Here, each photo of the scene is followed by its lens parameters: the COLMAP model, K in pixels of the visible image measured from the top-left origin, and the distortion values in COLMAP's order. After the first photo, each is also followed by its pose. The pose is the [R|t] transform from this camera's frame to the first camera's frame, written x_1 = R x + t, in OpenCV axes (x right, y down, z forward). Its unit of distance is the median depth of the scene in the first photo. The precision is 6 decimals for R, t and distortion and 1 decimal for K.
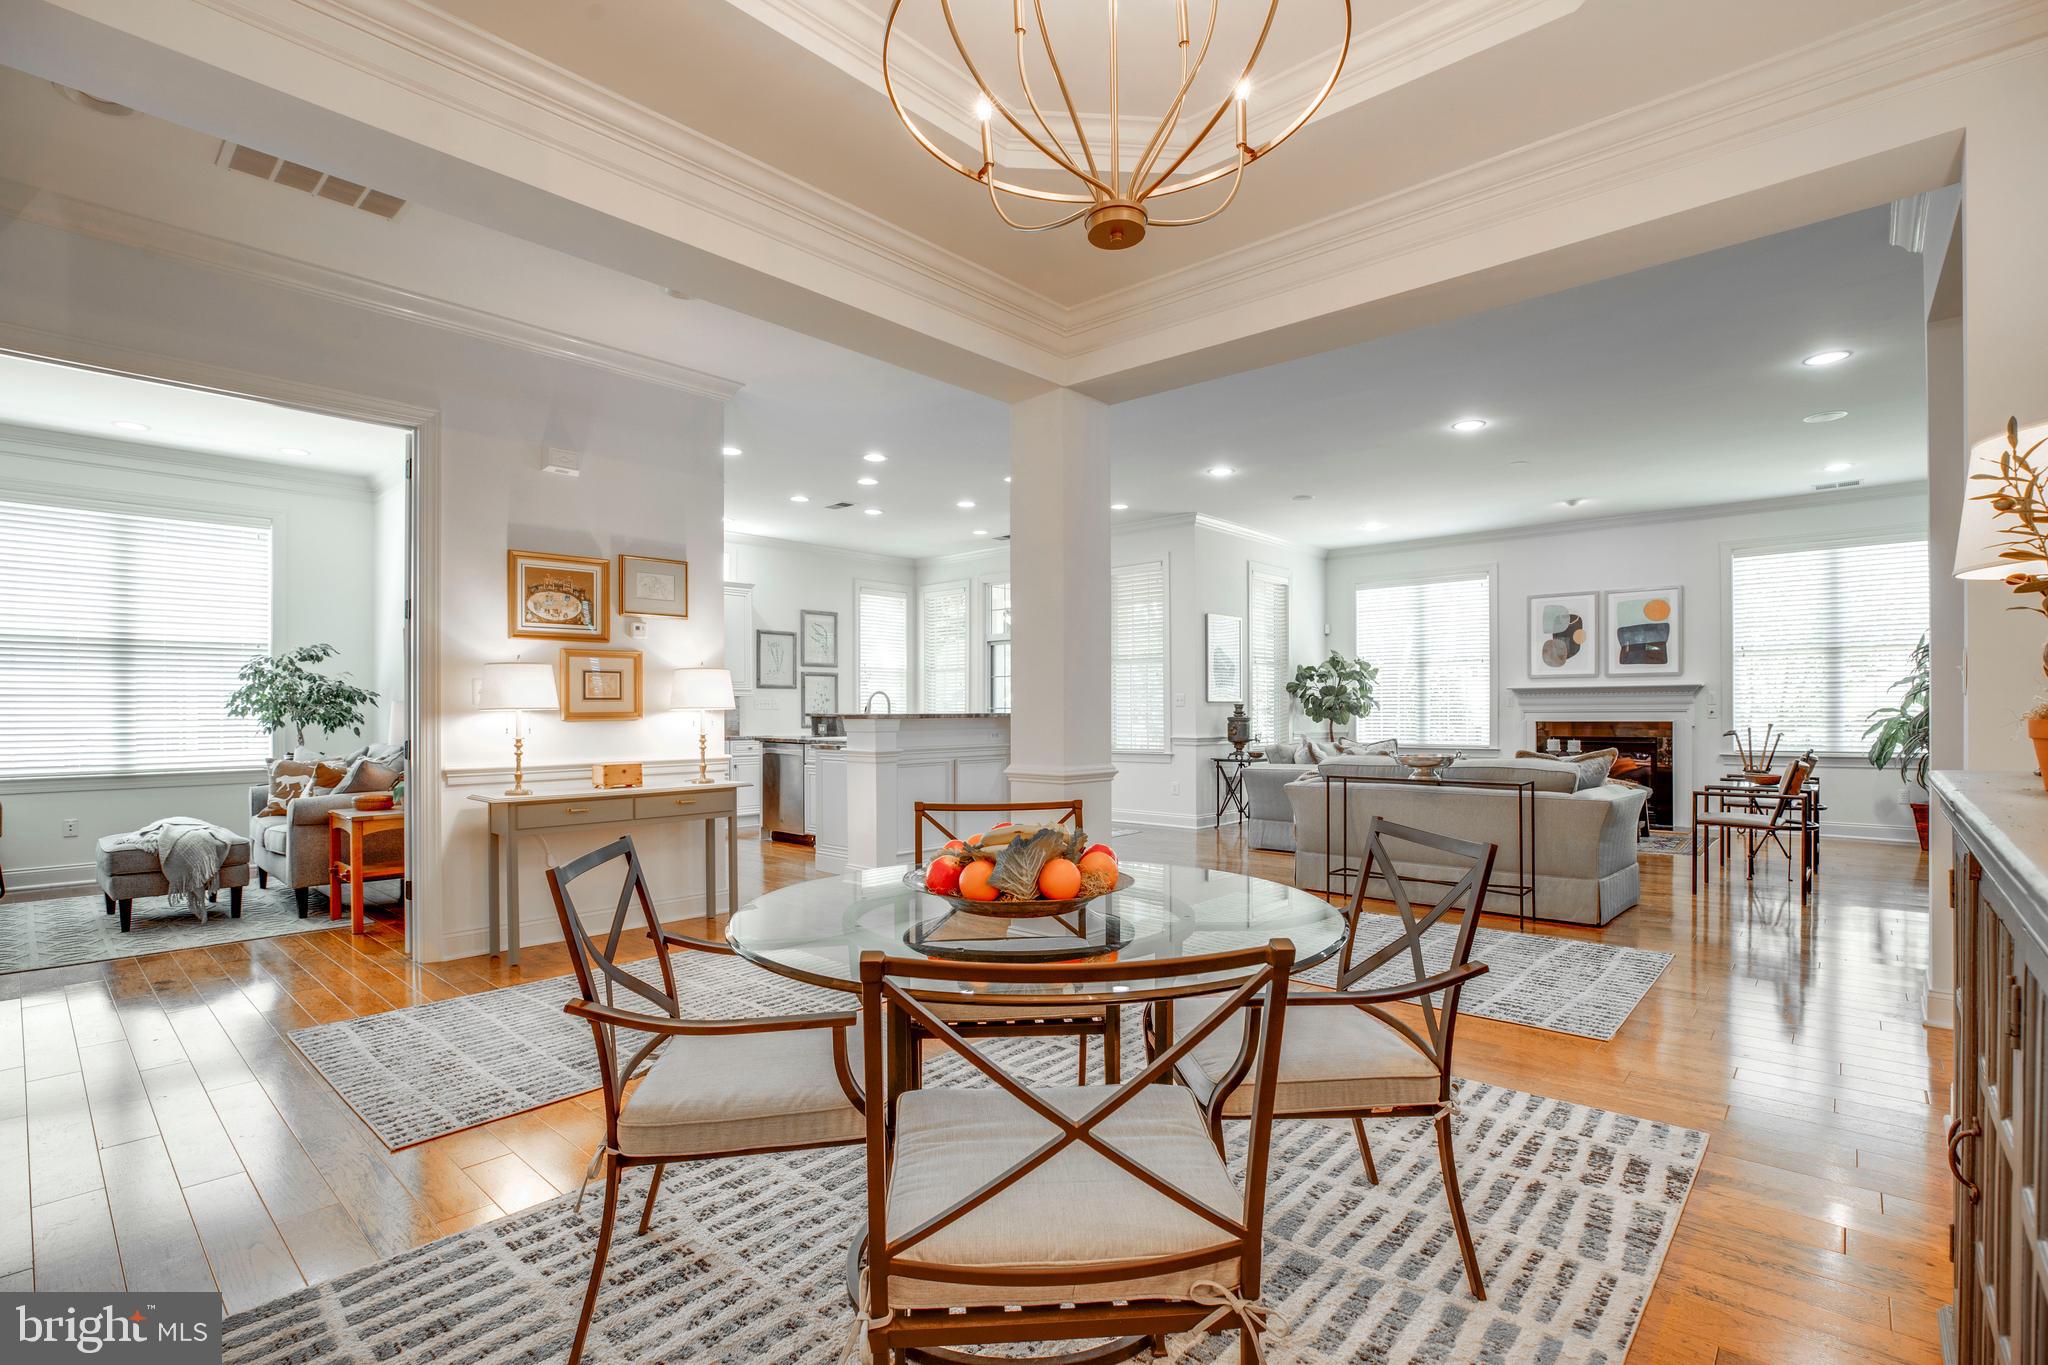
lens RADIAL K [[950.5, 0, 1031.8], [0, 950.5, 709.0], [0, 0, 1]] dist [-0.023275, 0.000609]
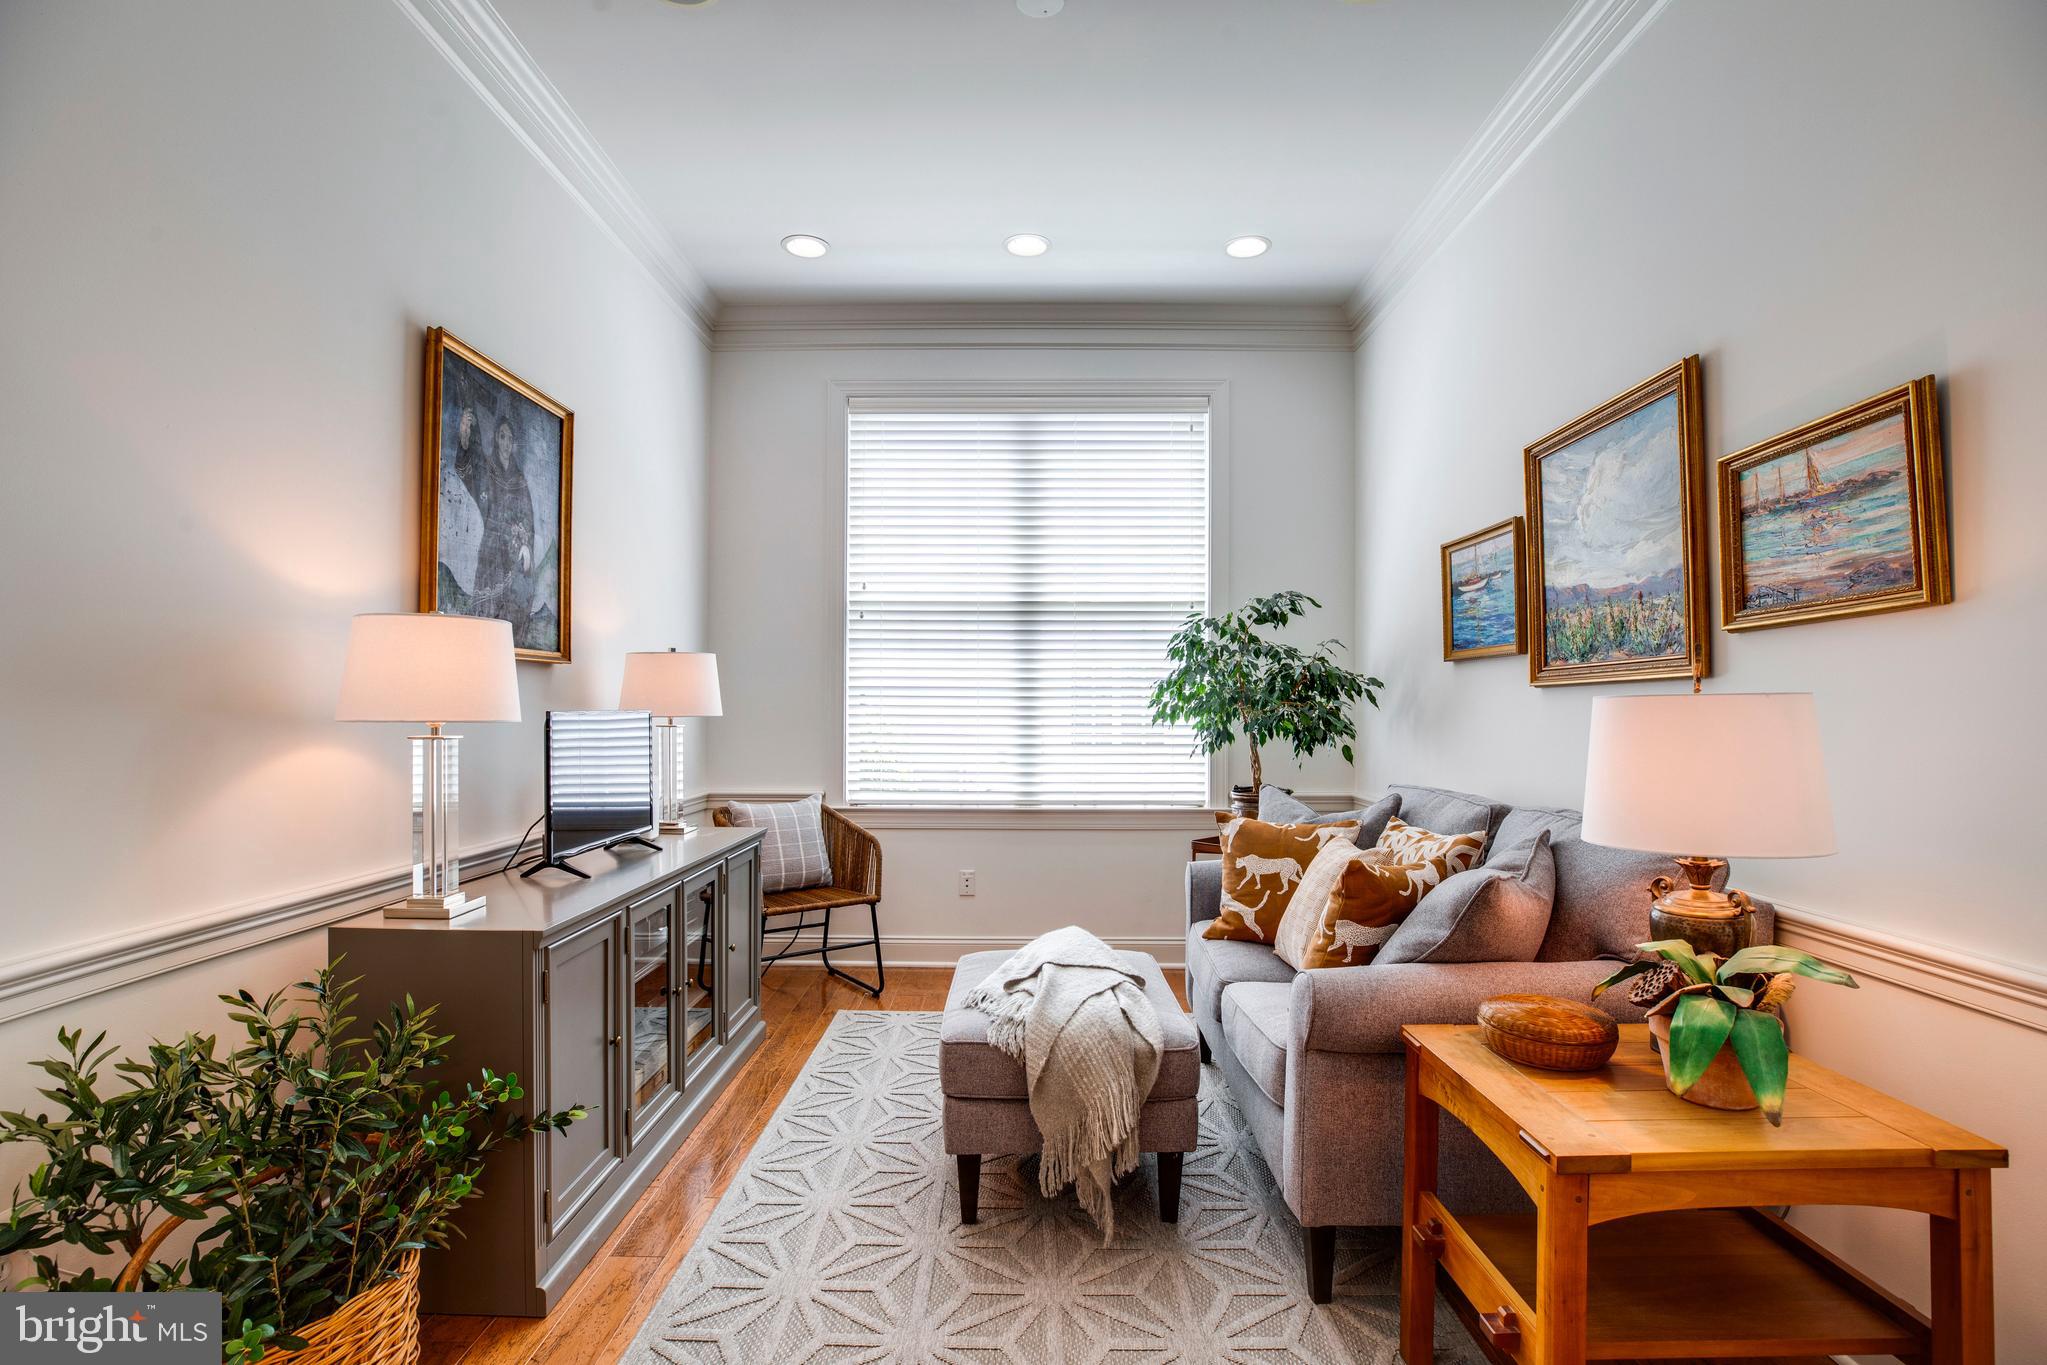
lens RADIAL K [[943.3, 0, 1024.3], [0, 943.3, 691.8], [0, 0, 1]] dist [-0.045066, 0.012170]
pose [[0.669406, -0.005154, -0.742878, -0.470893], [-0.005684, 0.999911, -0.012059, -0.003428], [0.742875, 0.012295, 0.669318, 0.539338]]
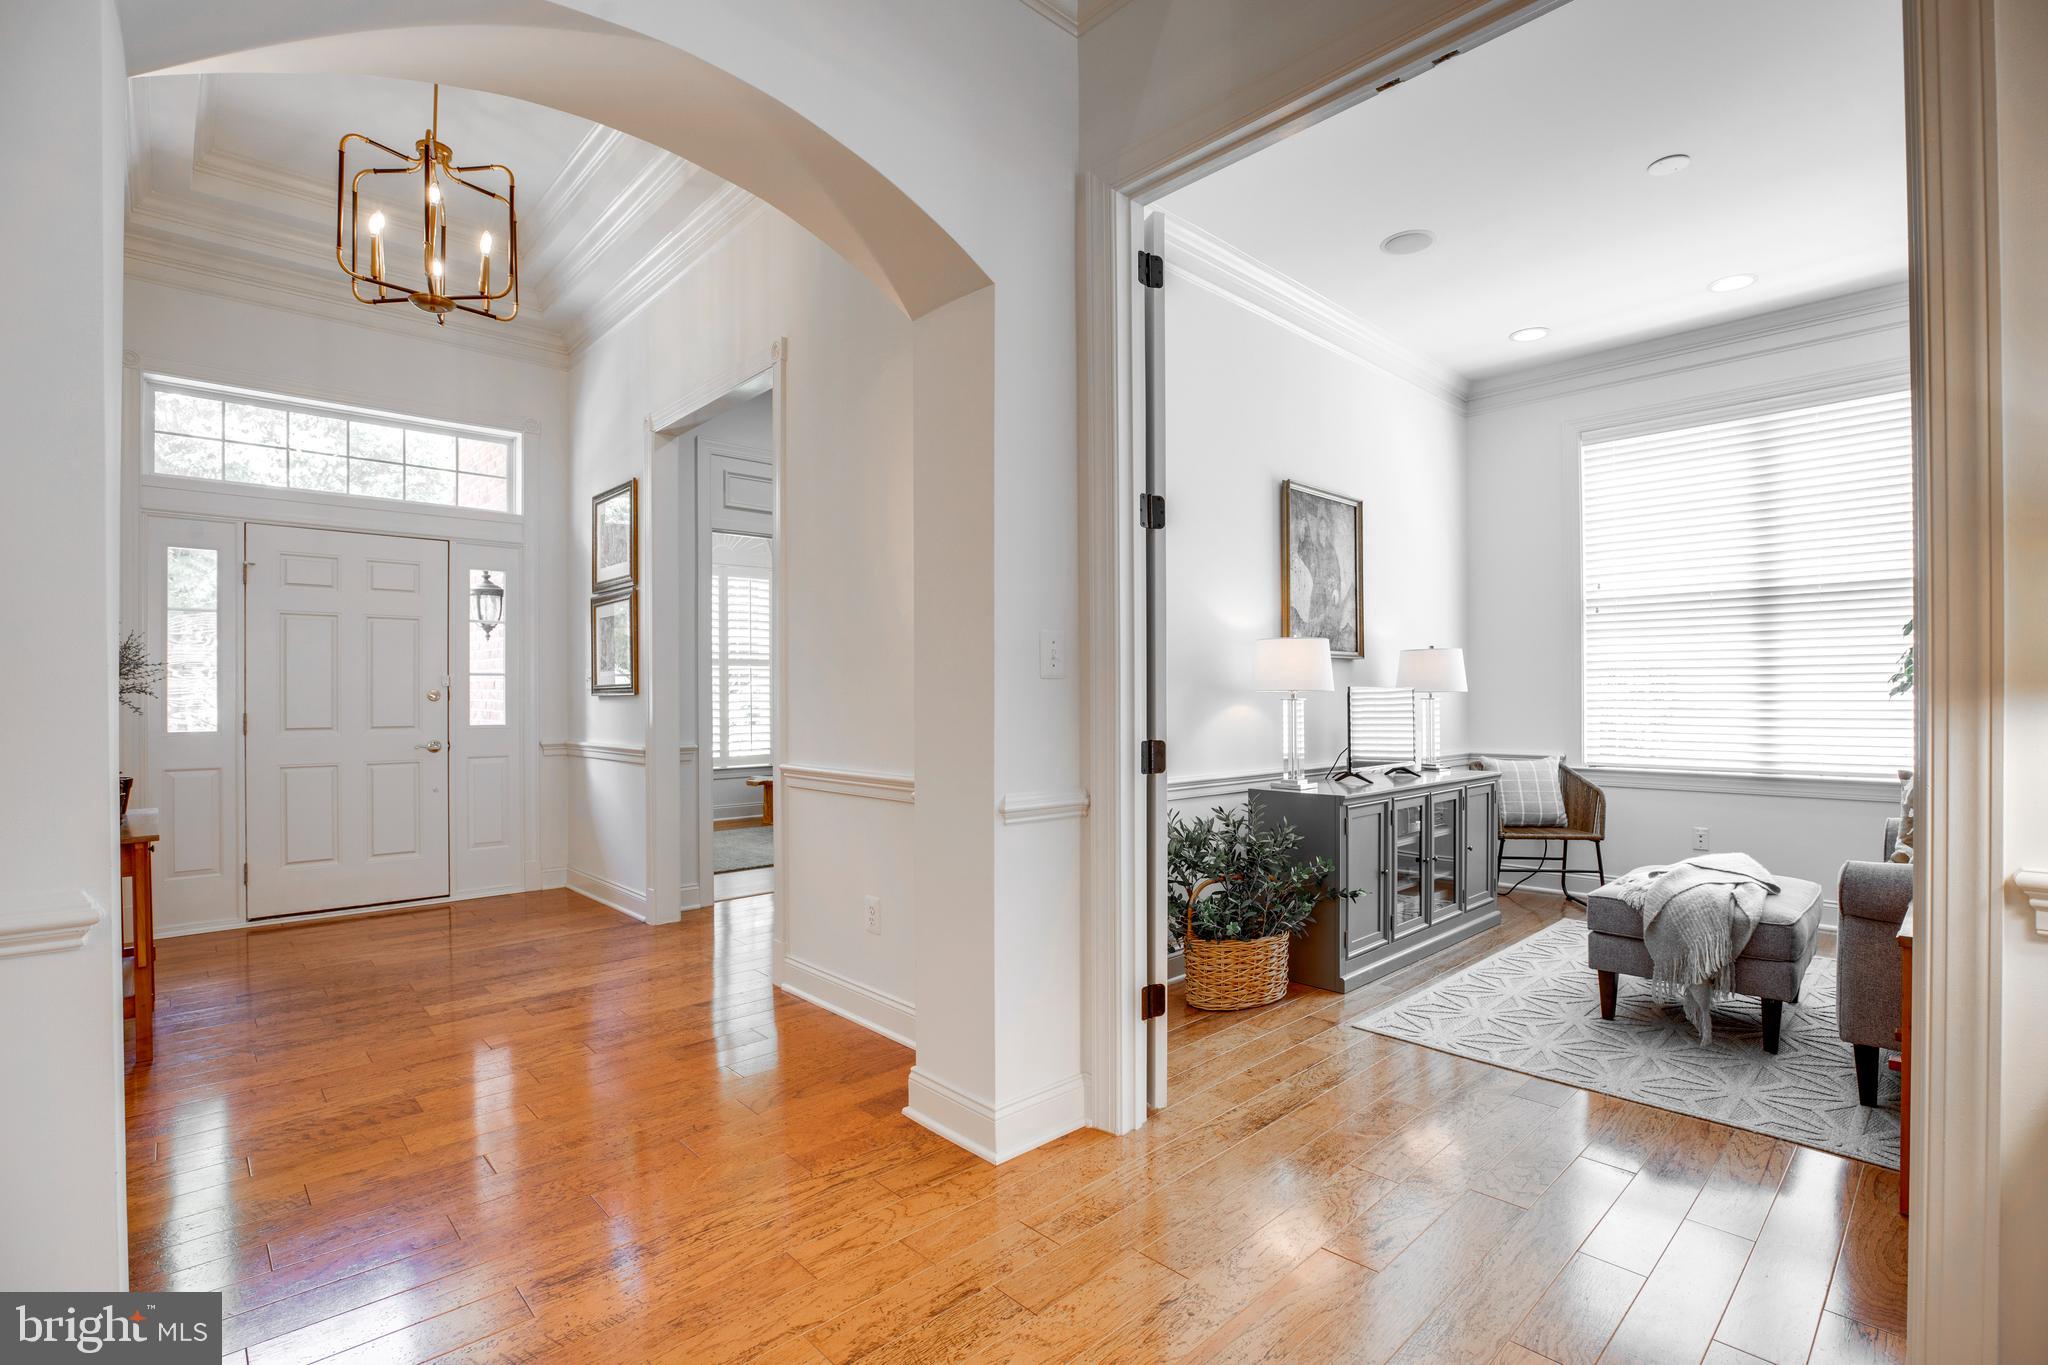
lens RADIAL K [[928.5, 0, 1027.7], [0, 928.5, 699.8], [0, 0, 1]] dist [-0.025655, 0.000286]
pose [[-0.086395, 0.007671, -0.996231, -0.215417], [0.003873, 0.999965, 0.007364, 0.004218], [0.996253, -0.003222, -0.086422, 0.480655]]
